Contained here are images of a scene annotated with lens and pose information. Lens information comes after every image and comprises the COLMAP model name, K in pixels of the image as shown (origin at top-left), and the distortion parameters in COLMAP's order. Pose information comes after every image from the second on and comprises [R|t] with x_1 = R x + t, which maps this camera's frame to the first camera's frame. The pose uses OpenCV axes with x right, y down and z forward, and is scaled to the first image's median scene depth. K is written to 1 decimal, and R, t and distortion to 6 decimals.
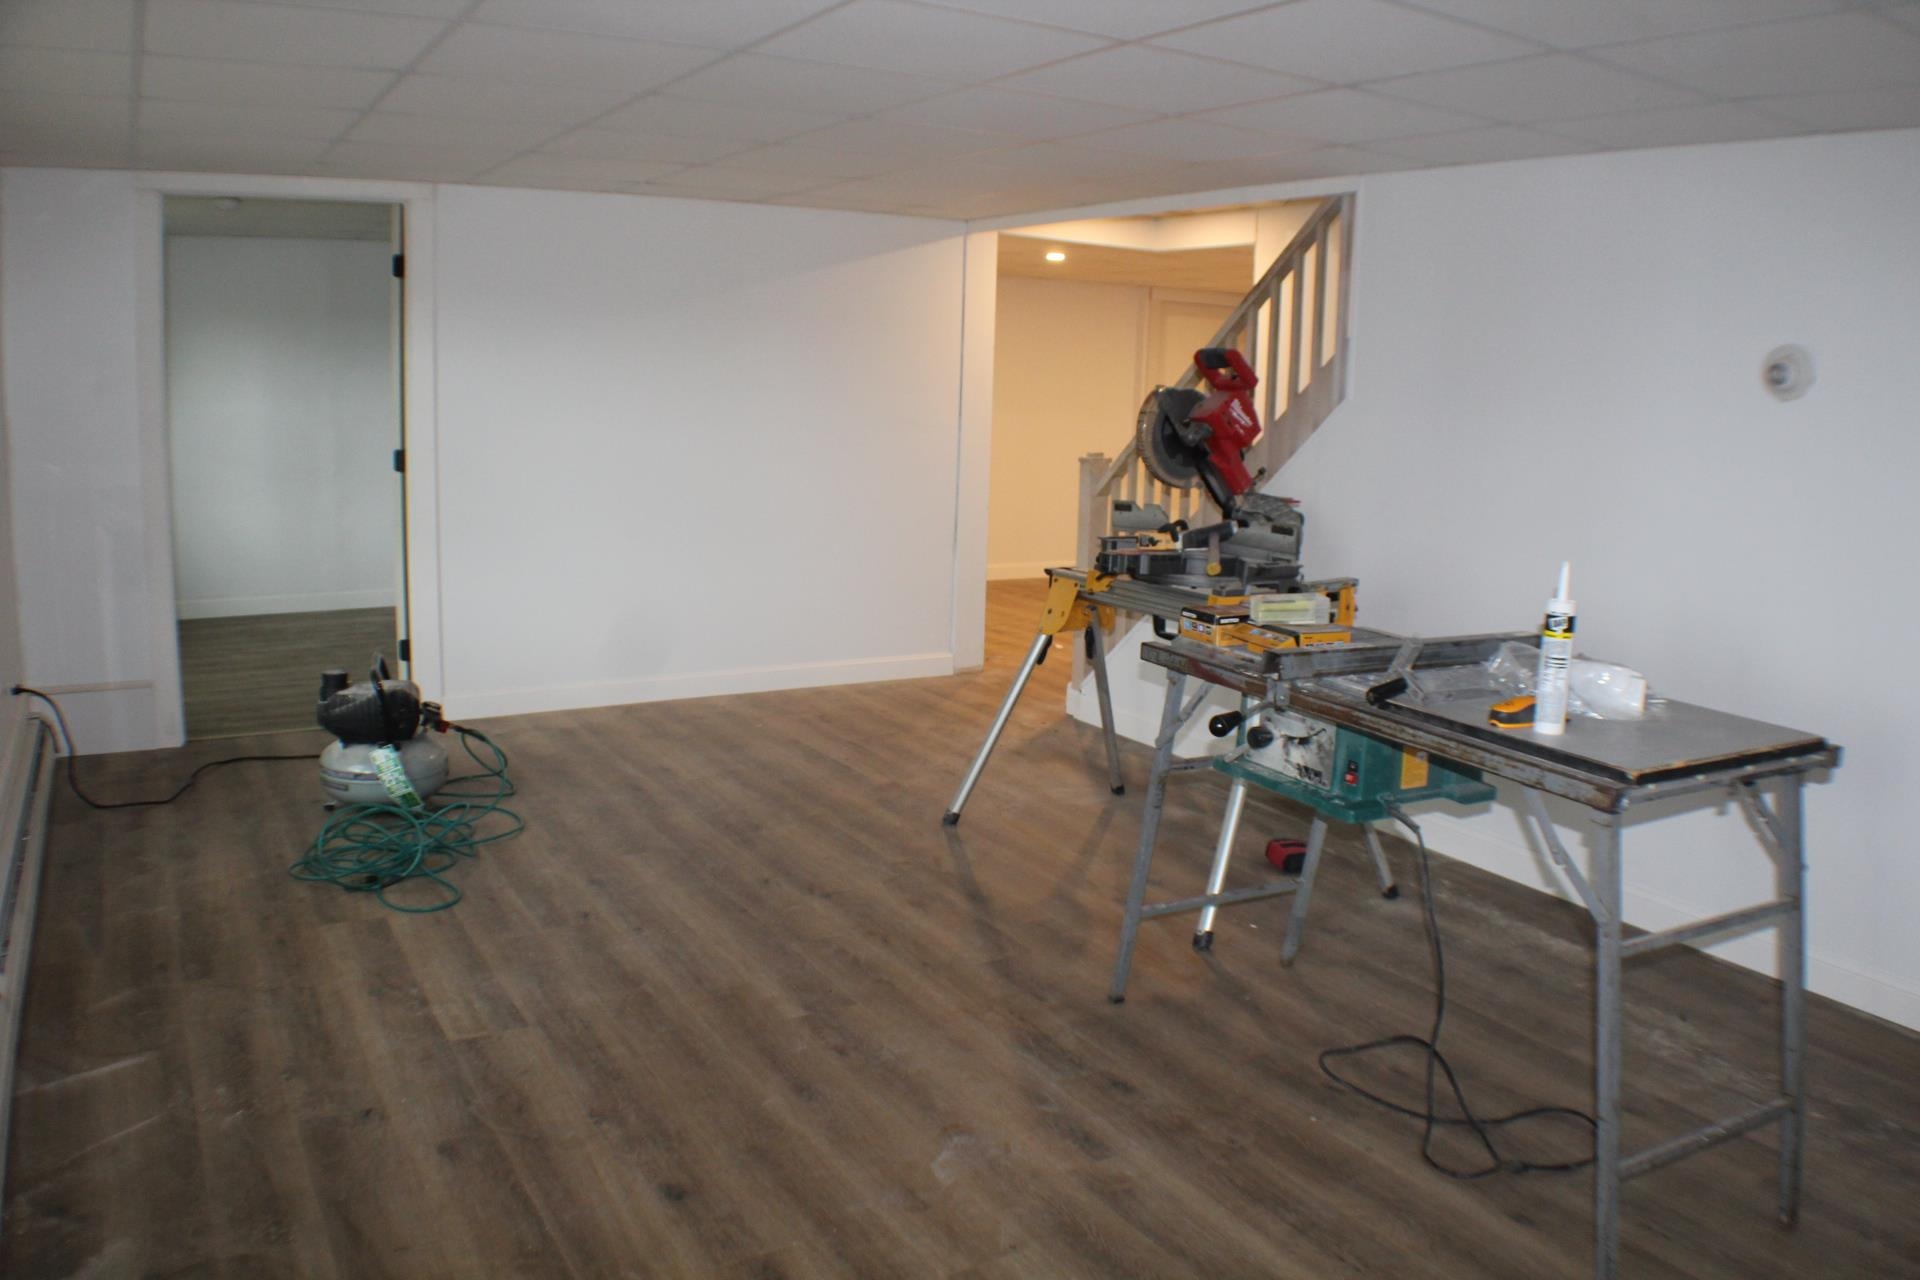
lens RADIAL K [[1476.7, 0, 969.8], [0, 1476.7, 647.7], [0, 0, 1]] dist [-0.245838, 0.078011]
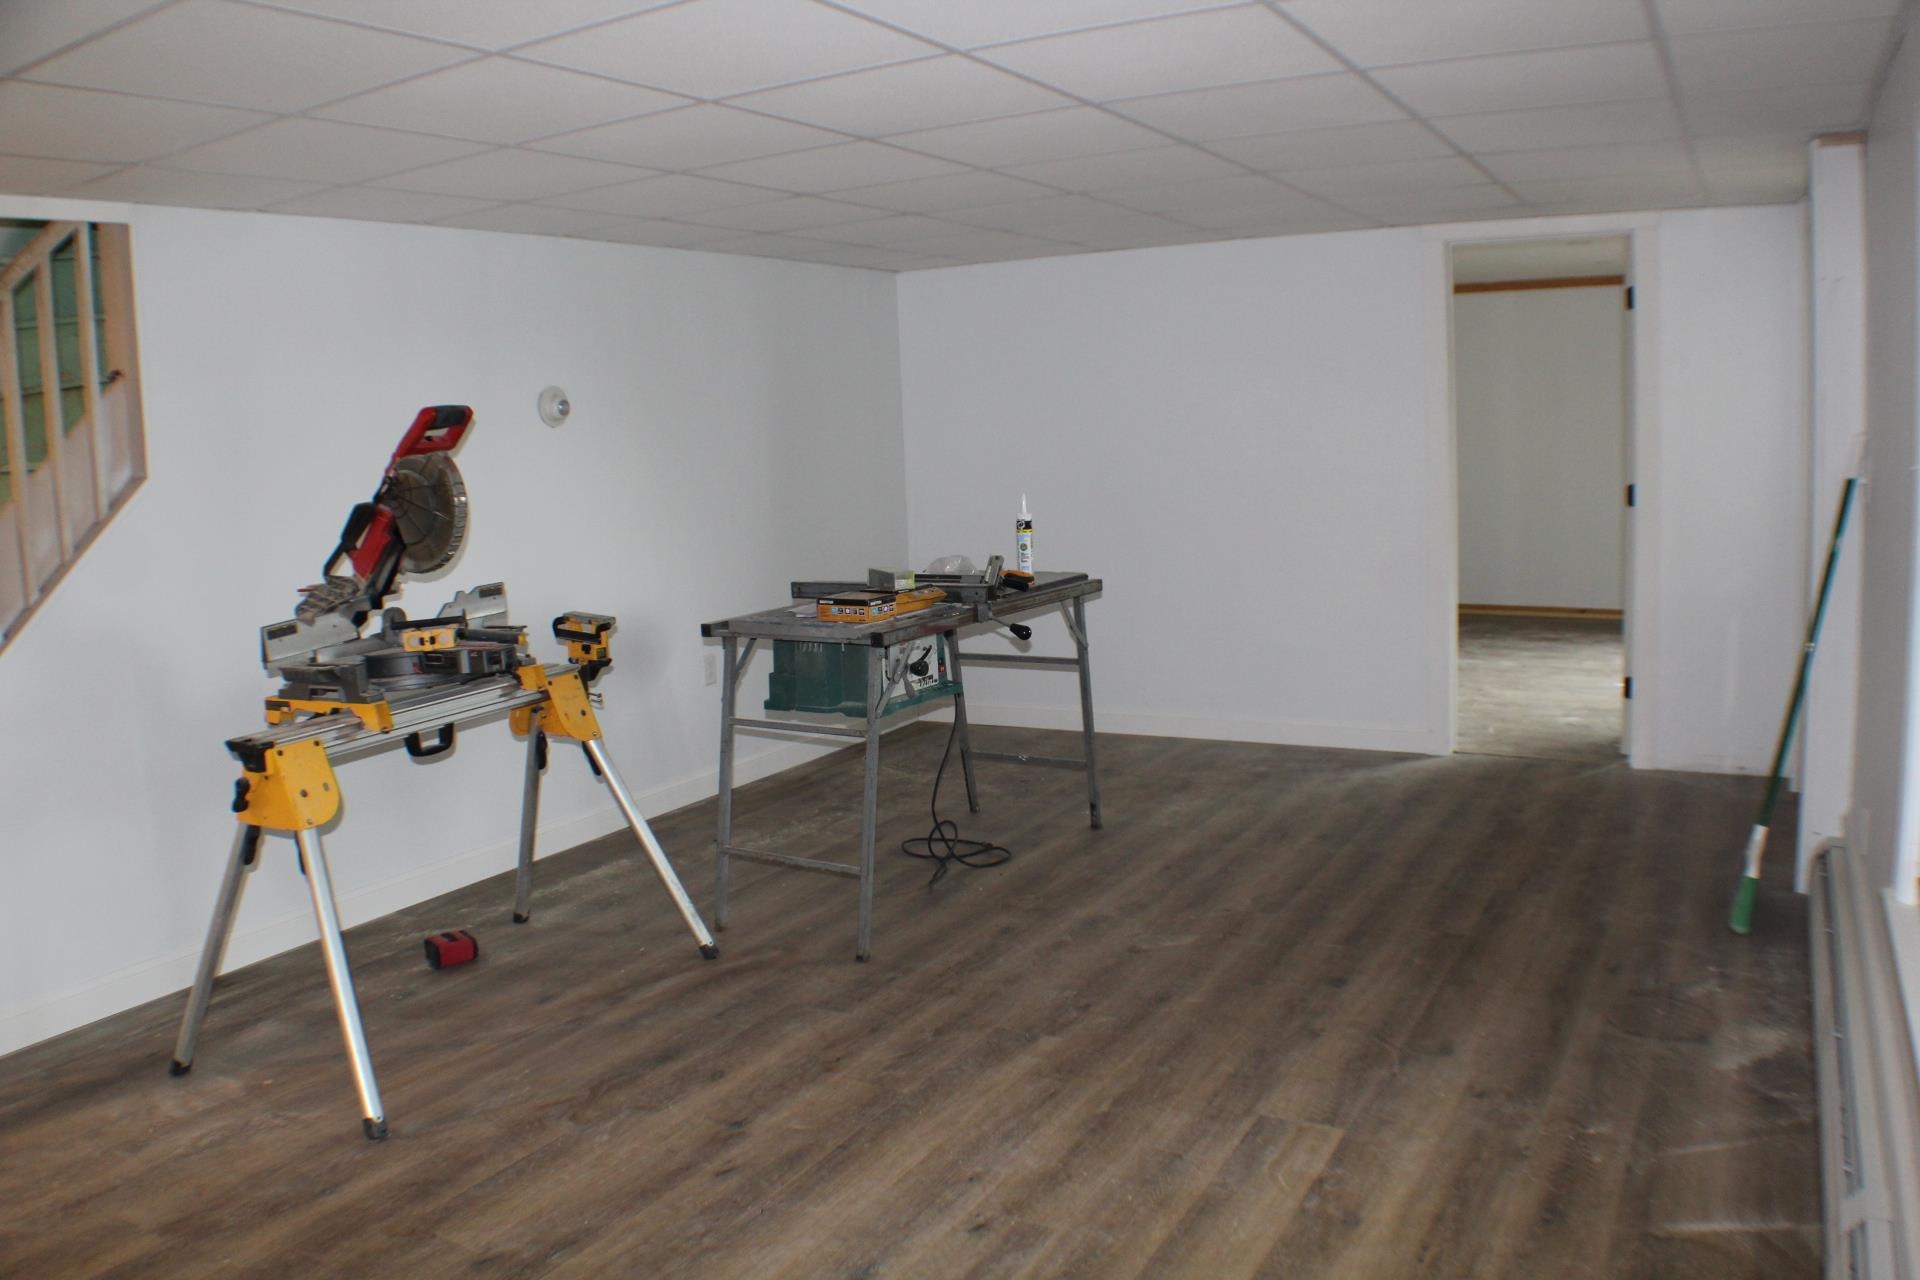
lens RADIAL K [[1476.7, 0, 969.8], [0, 1476.7, 647.7], [0, 0, 1]] dist [-0.245838, 0.078011]
pose [[-0.489917, -0.144296, 0.859744, -0.973344], [0.192159, 0.944075, 0.267950, -0.306553], [-0.850327, 0.296481, -0.434791, 1.475845]]
